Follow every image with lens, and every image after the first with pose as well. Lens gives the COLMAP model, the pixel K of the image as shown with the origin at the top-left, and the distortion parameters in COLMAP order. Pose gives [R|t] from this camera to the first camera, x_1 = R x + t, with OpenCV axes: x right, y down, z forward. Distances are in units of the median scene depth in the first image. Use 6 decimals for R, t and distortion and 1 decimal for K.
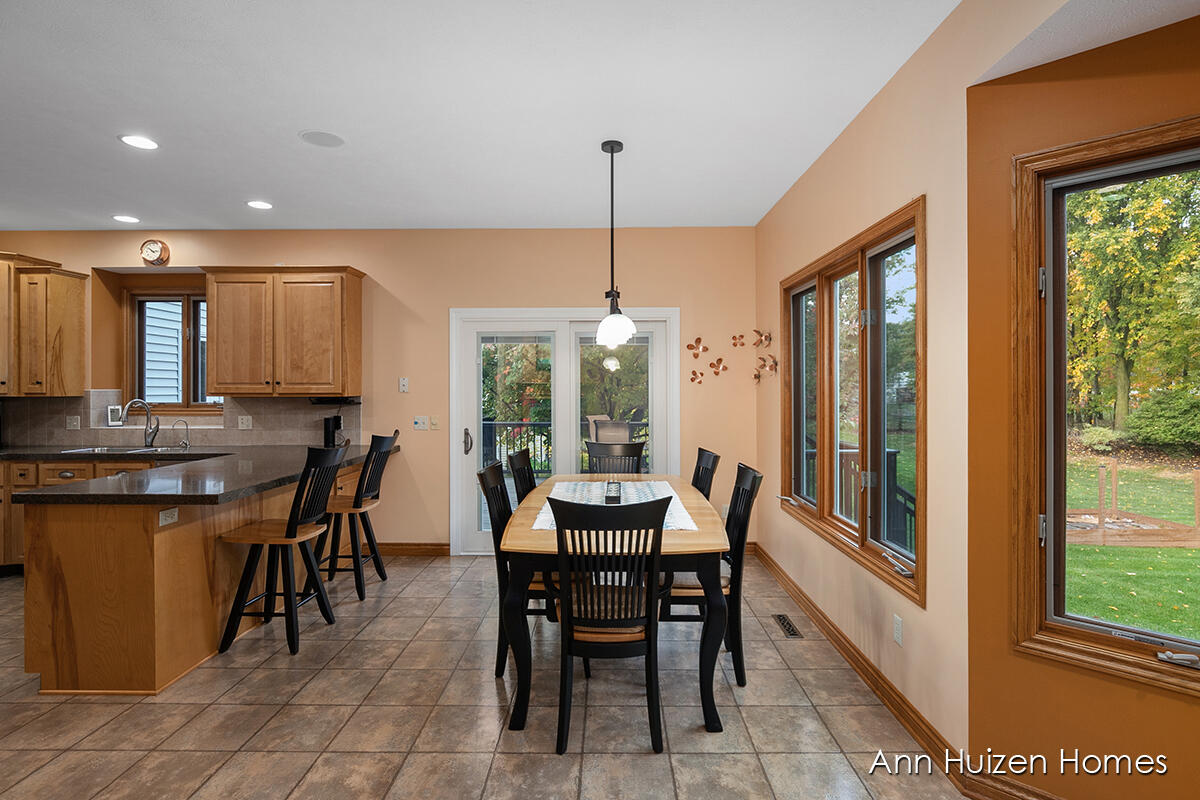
lens RADIAL K [[595.9, 0, 606.4], [0, 595.9, 388.9], [0, 0, 1]] dist [-0.013232, 0.003610]
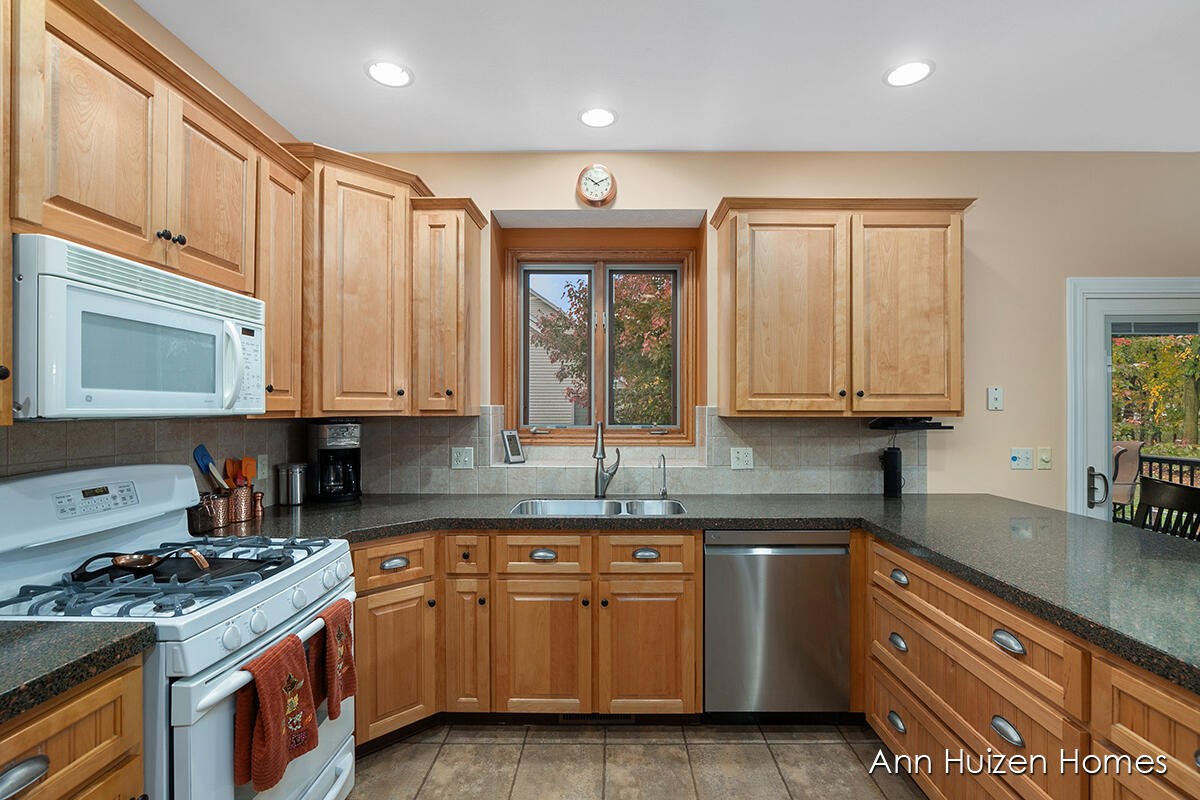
lens RADIAL K [[551.1, 0, 609.2], [0, 551.1, 408.6], [0, 0, 1]] dist [-0.009123, 0.001600]
pose [[0.999992, 0.001190, 0.003928, -0.763205], [-0.001181, 0.999996, -0.002446, 0.006163], [-0.003931, 0.002442, 0.999989, 0.424823]]
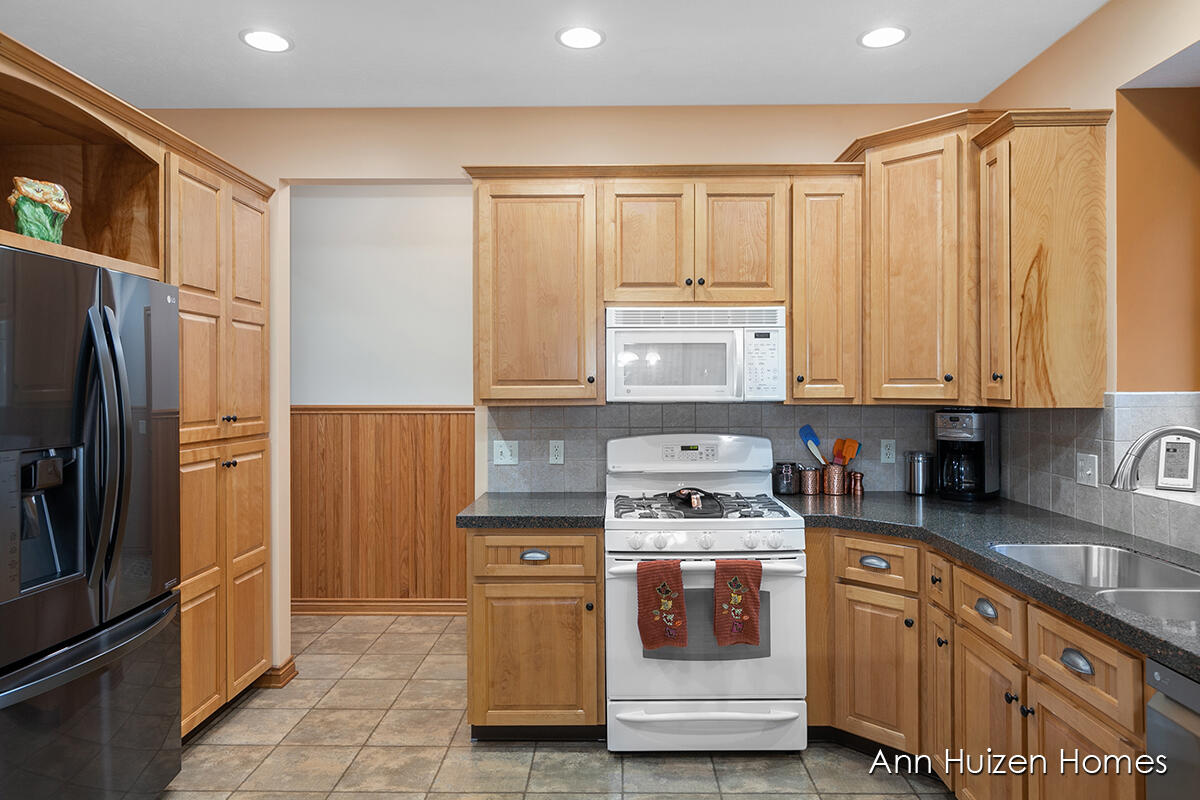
lens RADIAL K [[745.9, 0, 603.8], [0, 745.9, 381.4], [0, 0, 1]] dist [0.001085, -0.000870]
pose [[-0.003029, -0.003122, -0.999991, -0.369922], [0.001629, 0.999994, -0.003127, -0.005460], [0.999994, -0.001639, -0.003024, 0.665297]]
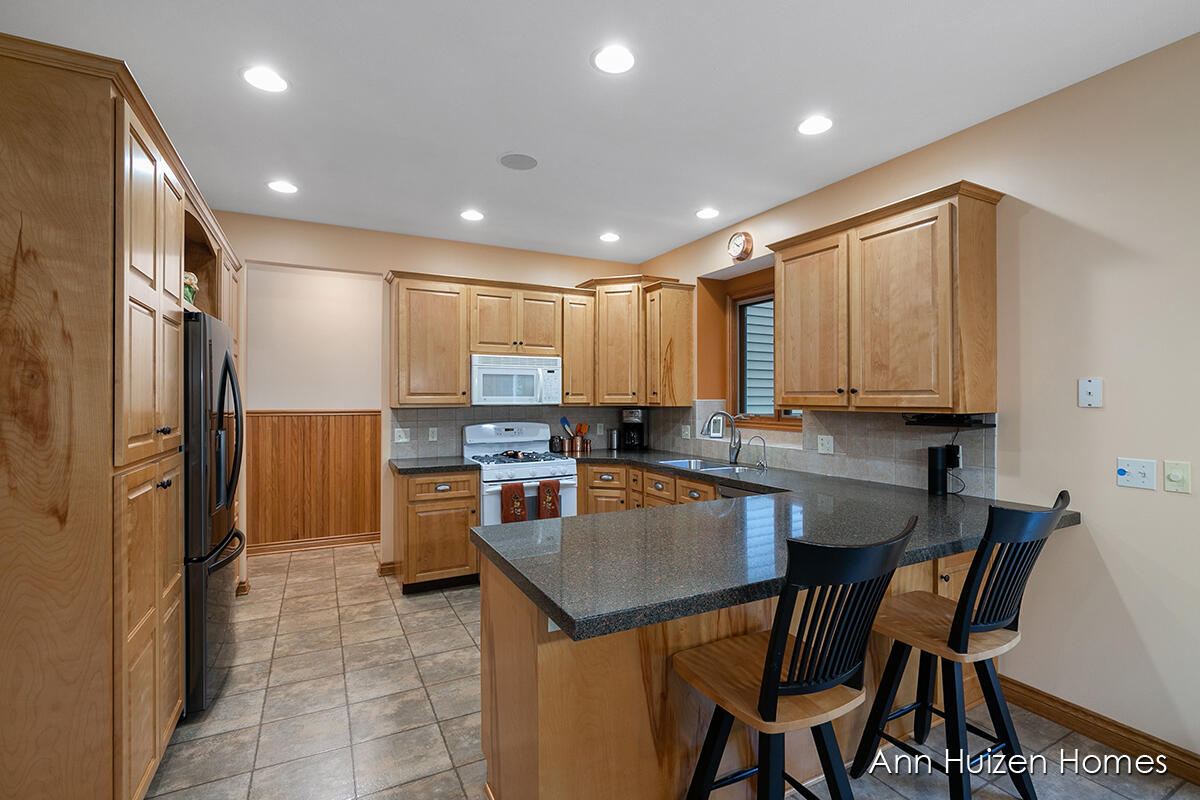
lens RADIAL K [[551.1, 0, 605.2], [0, 551.1, 394.4], [0, 0, 1]] dist [-0.009123, 0.001600]
pose [[0.473919, -0.004864, -0.880555, -0.131450], [-0.001287, 0.999980, -0.006217, -0.001780], [0.880567, 0.004079, 0.473904, 0.433357]]
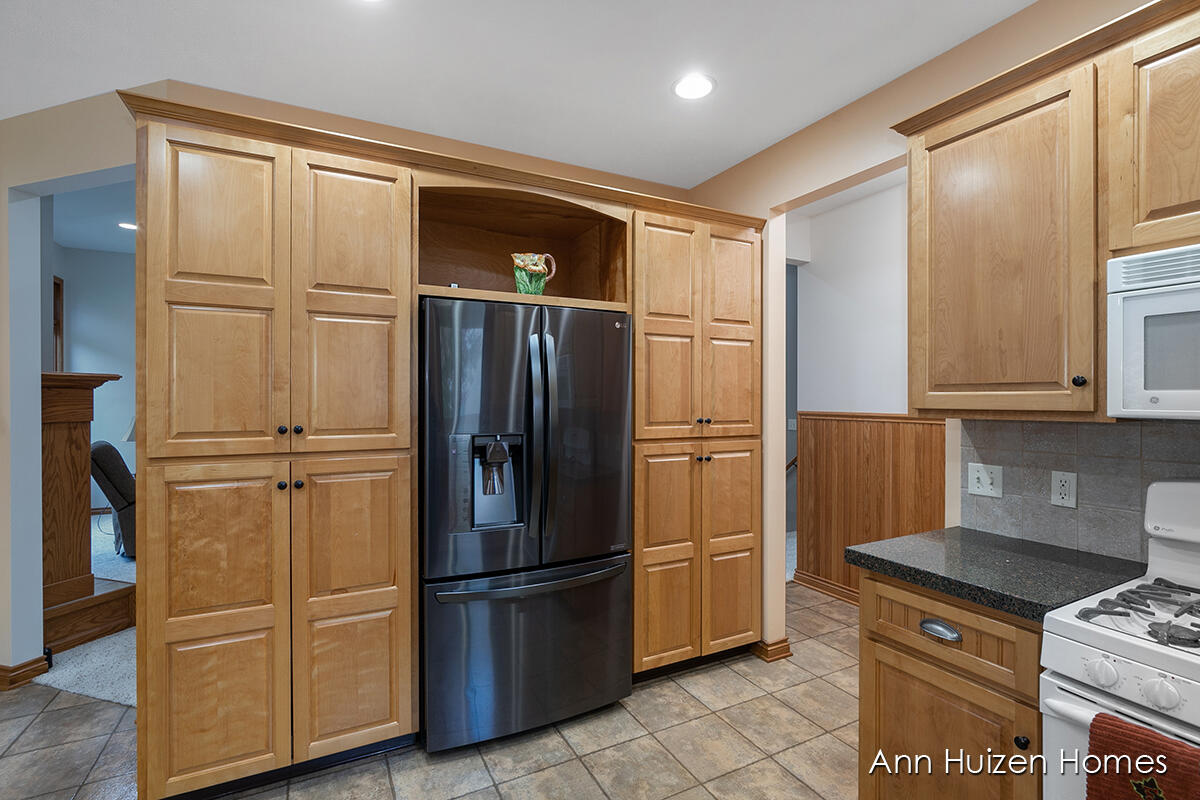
lens RADIAL K [[551.1, 0, 605.7], [0, 551.1, 400.0], [0, 0, 1]] dist [-0.009123, 0.001600]
pose [[-0.879584, 0.003067, -0.475733, -0.649487], [0.000563, 0.999985, 0.005407, -0.000584], [0.475742, 0.004488, -0.879573, 0.790740]]
